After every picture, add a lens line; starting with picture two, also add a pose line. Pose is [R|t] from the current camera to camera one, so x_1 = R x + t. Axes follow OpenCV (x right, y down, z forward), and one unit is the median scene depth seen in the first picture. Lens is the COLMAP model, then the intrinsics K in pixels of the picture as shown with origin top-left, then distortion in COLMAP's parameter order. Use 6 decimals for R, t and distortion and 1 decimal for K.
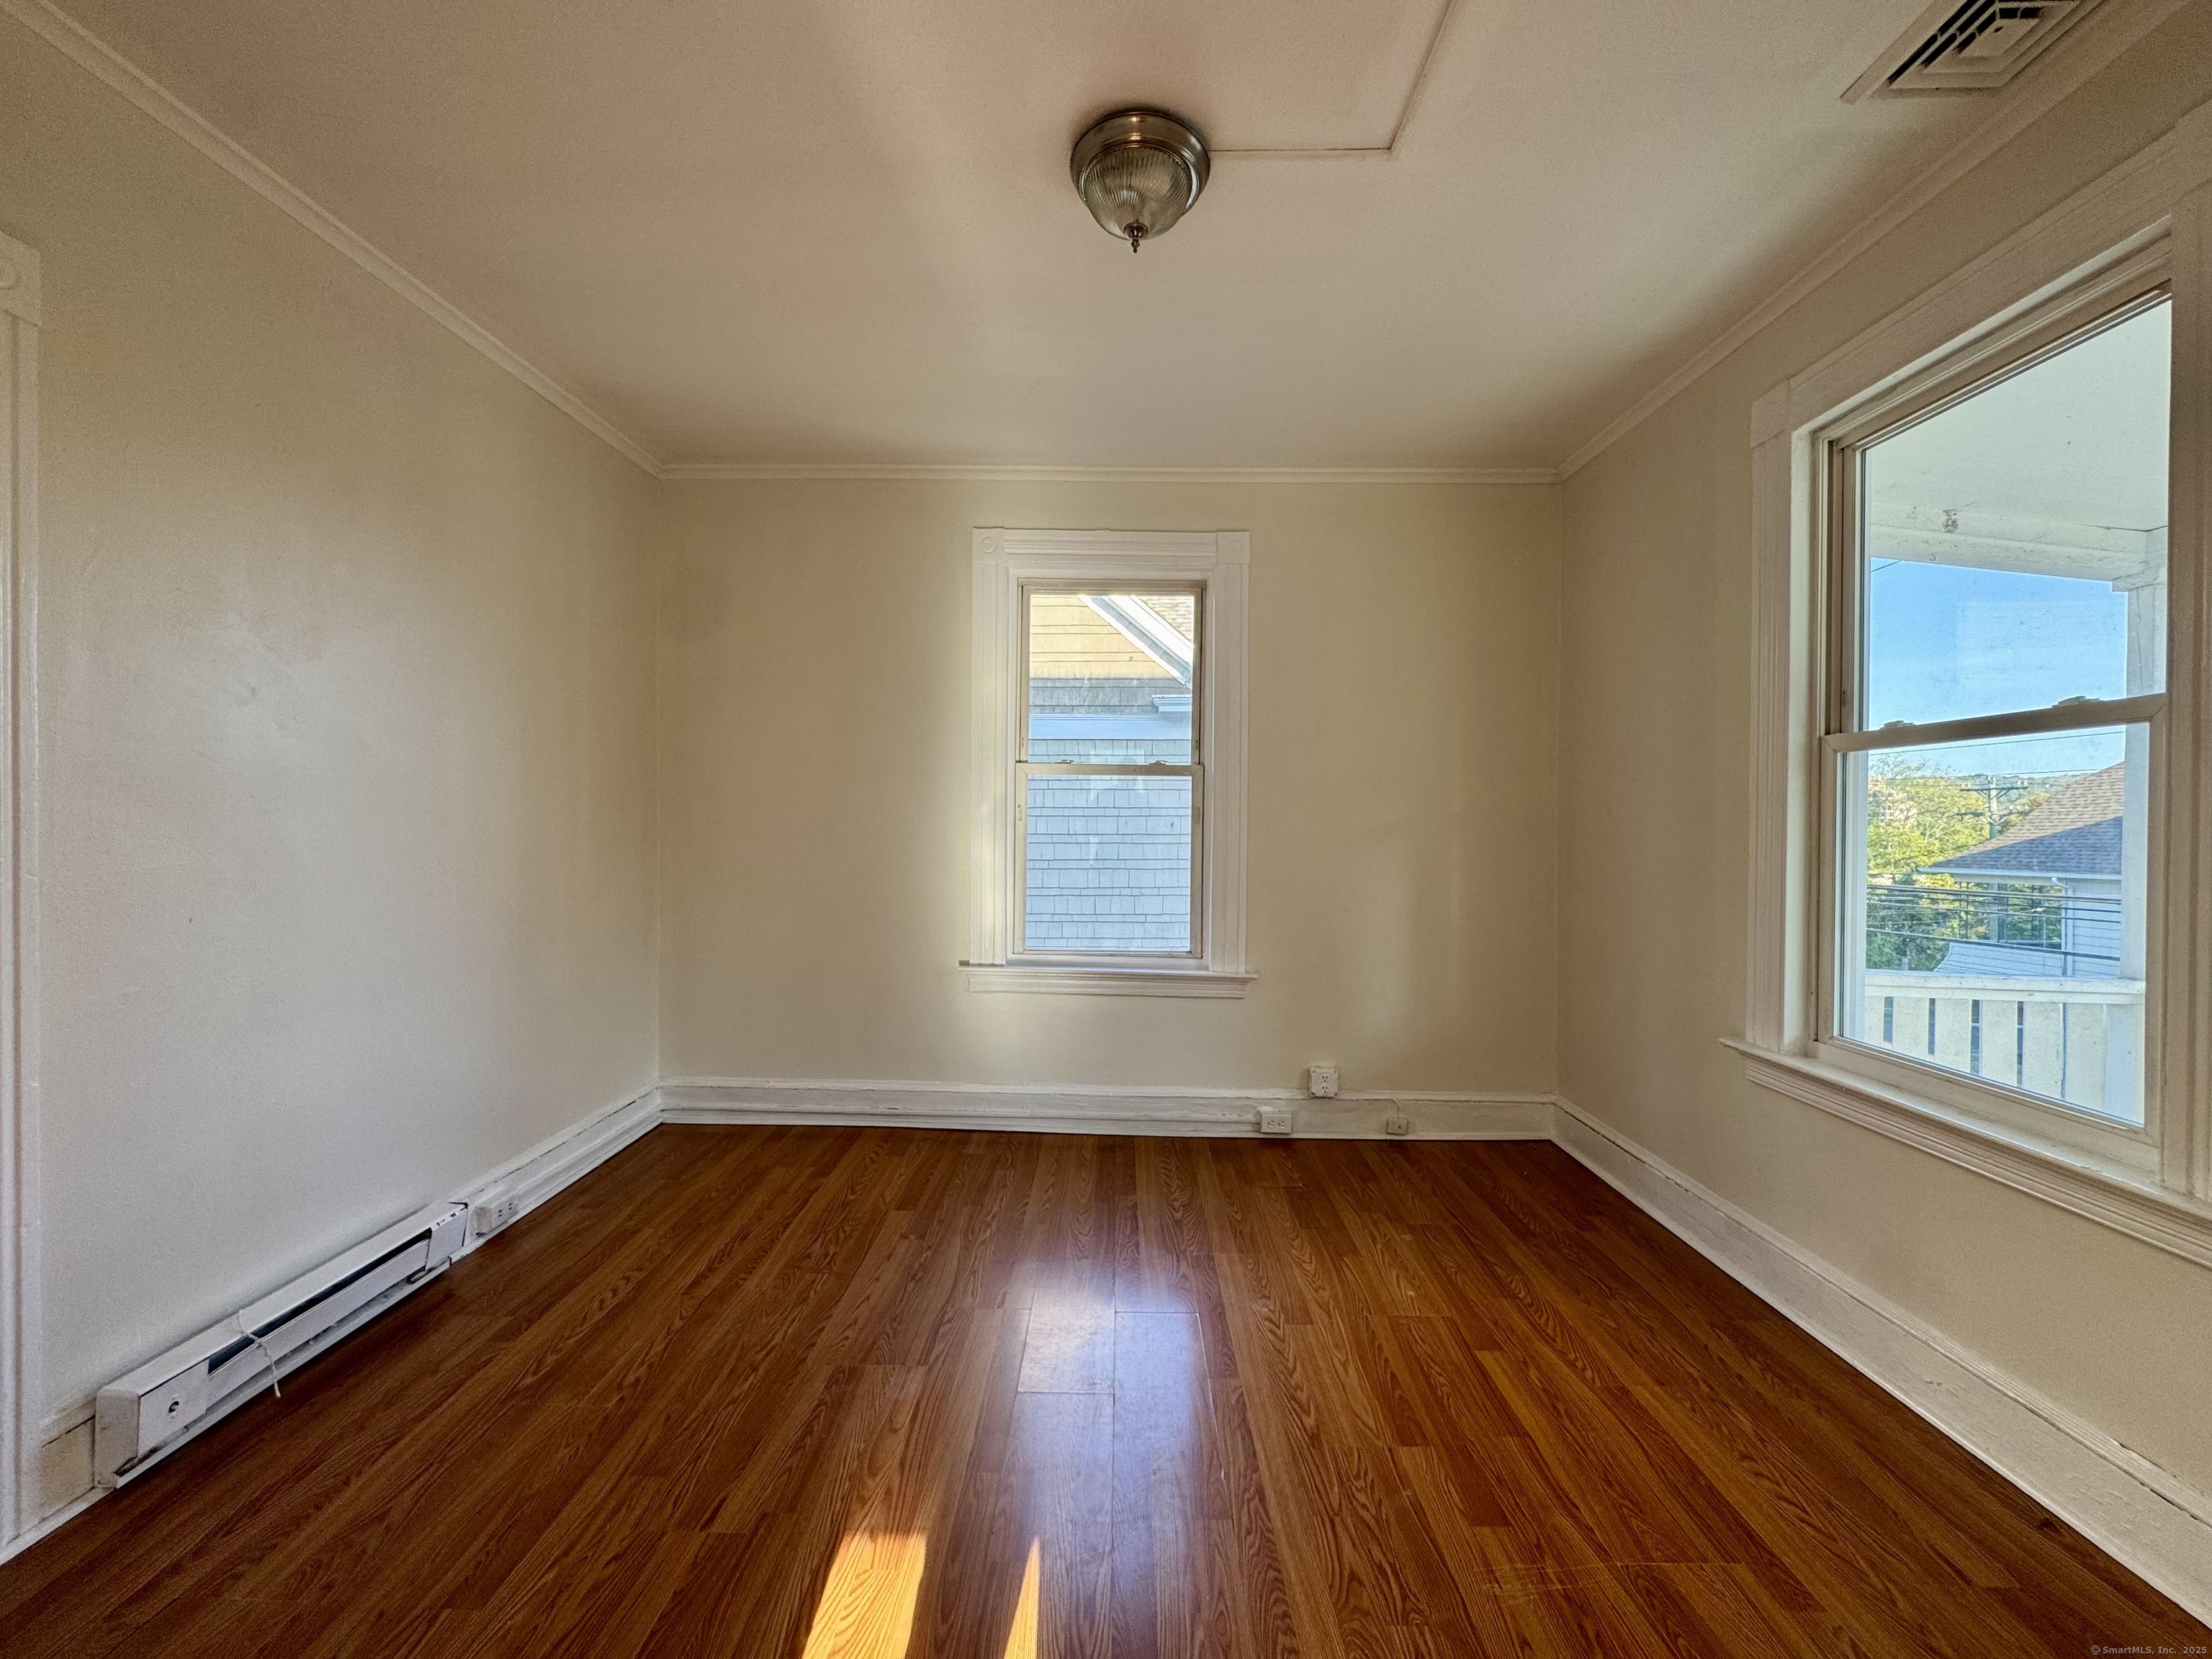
lens RADIAL K [[942.8, 0, 1106.6], [0, 942.8, 831.2], [0, 0, 1]] dist [-0.003063, -0.000219]
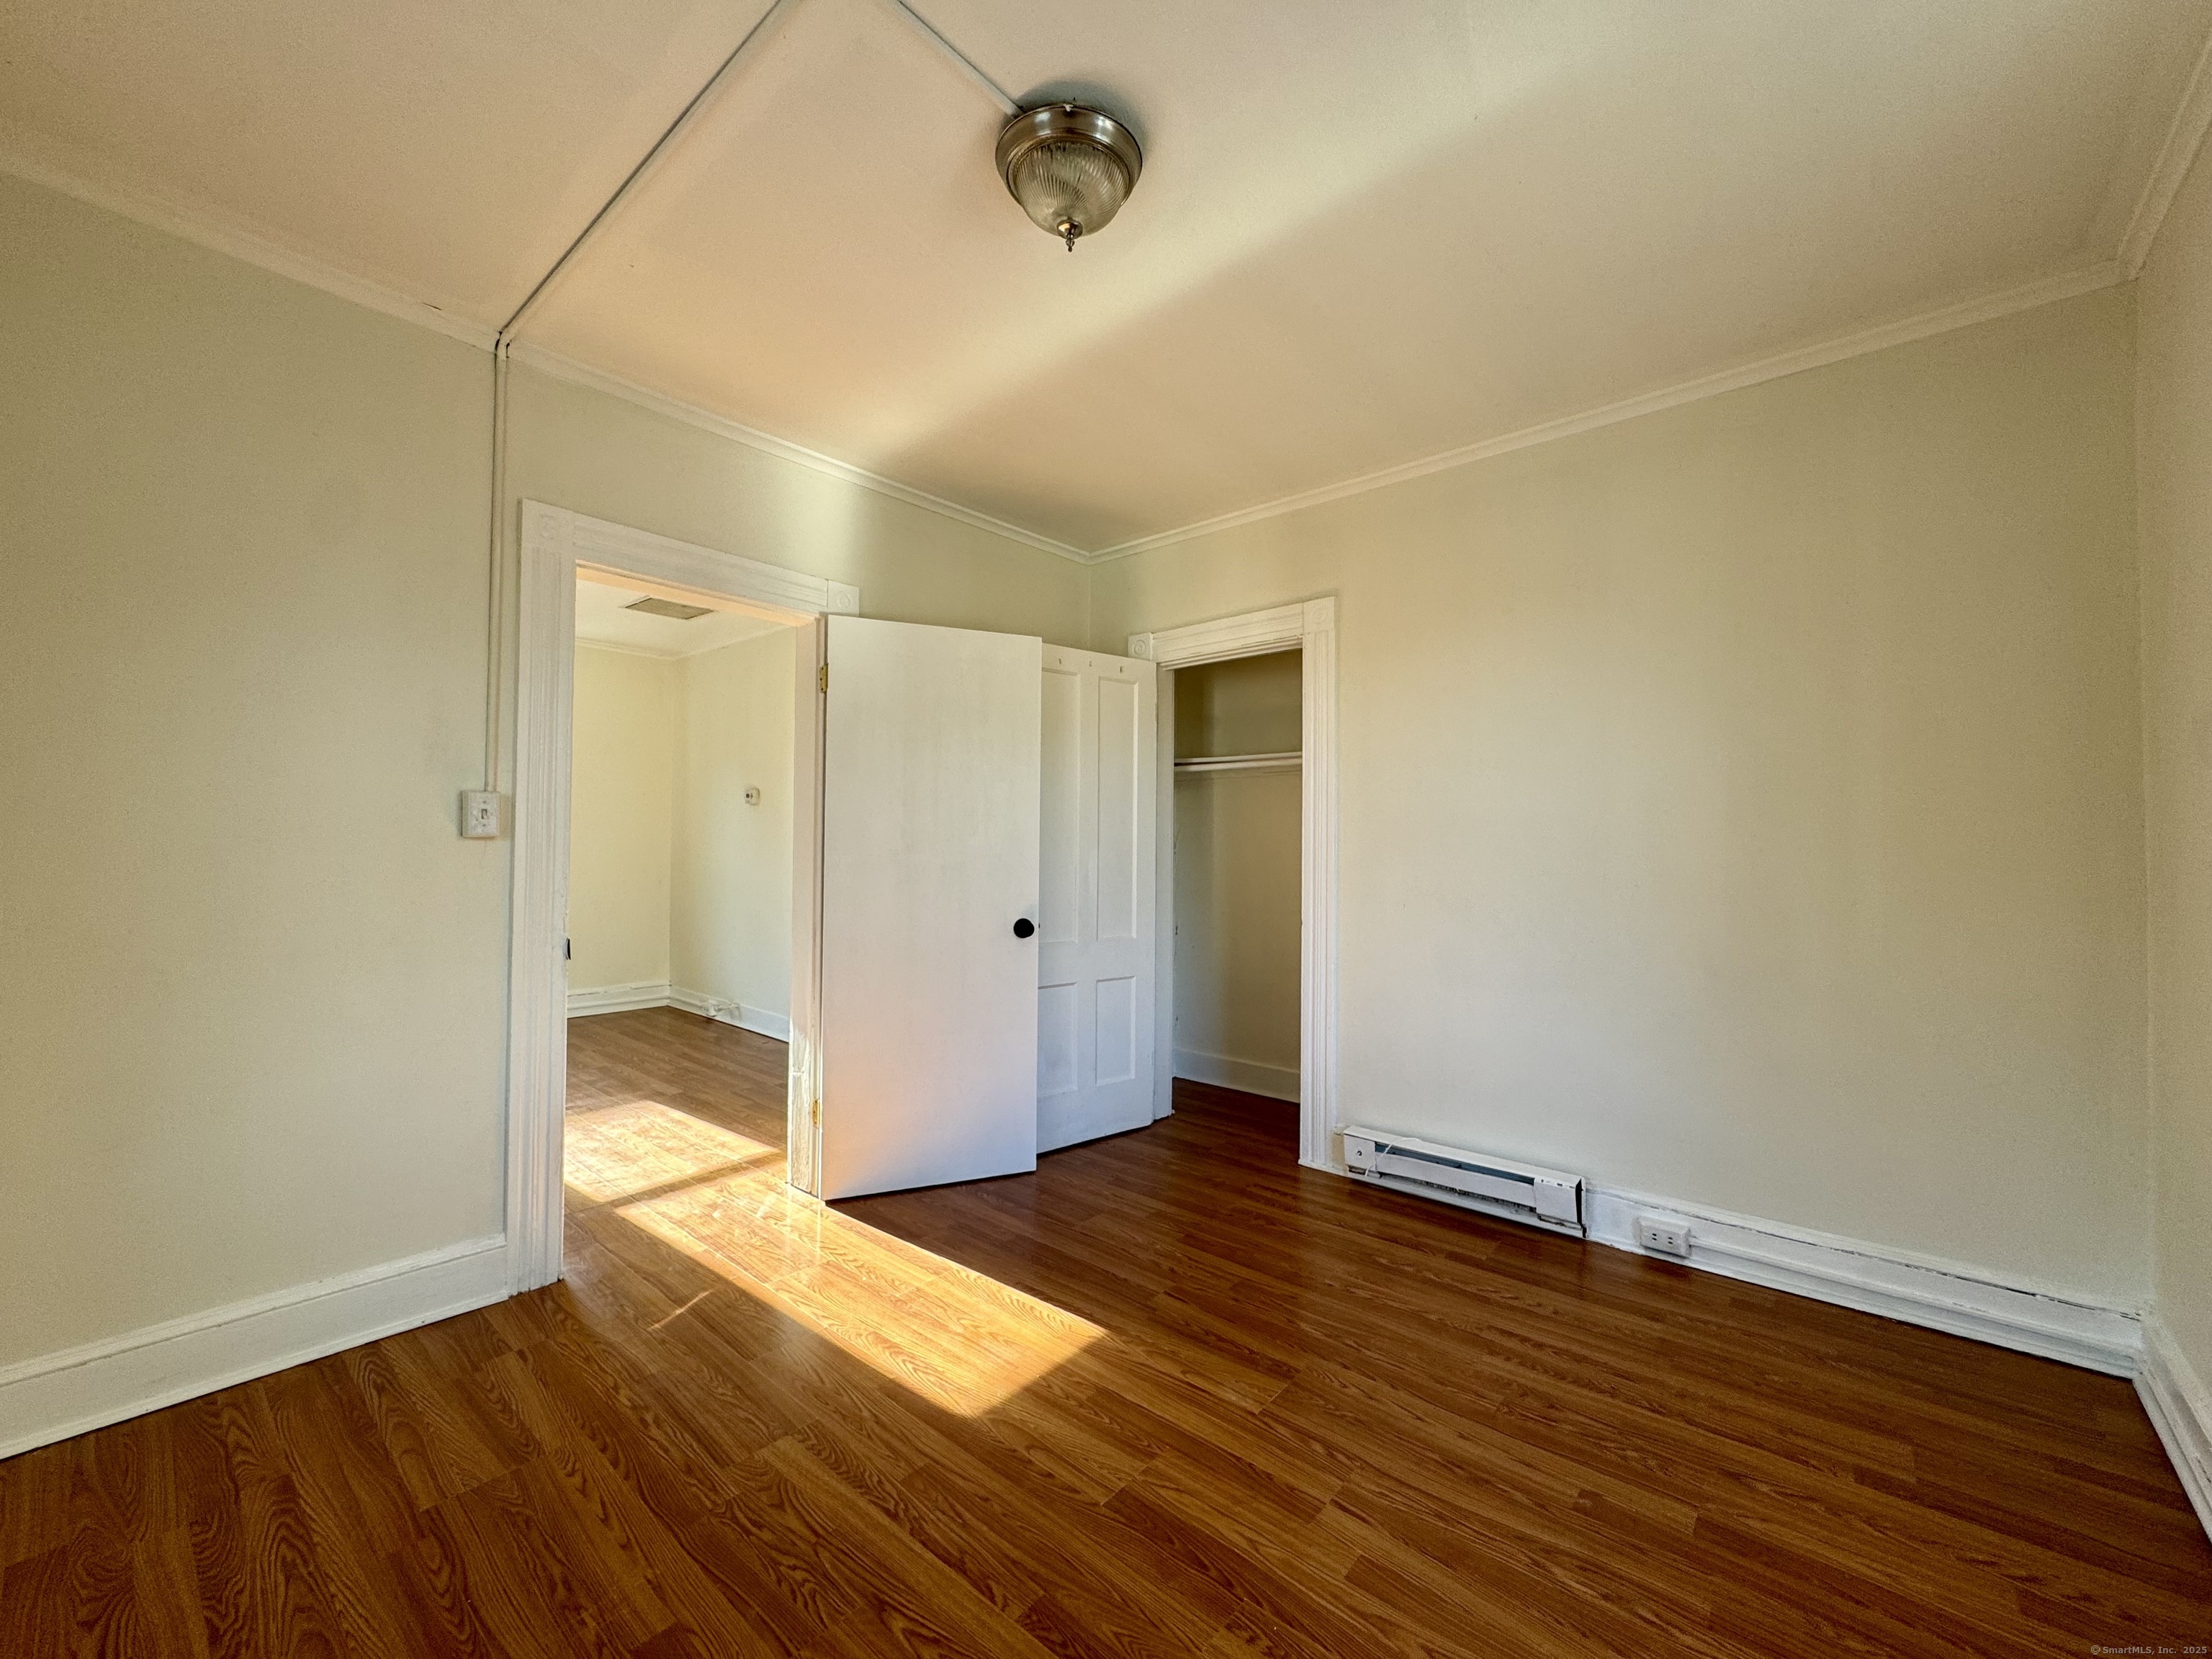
lens RADIAL K [[890.7, 0, 1102.0], [0, 890.7, 824.2], [0, 0, 1]] dist [-0.000687, 0.000473]
pose [[-0.661462, -0.025360, -0.749550, 0.603841], [-0.018493, 0.999676, -0.017503, -0.020276], [0.749751, 0.002284, -0.661716, 1.449058]]
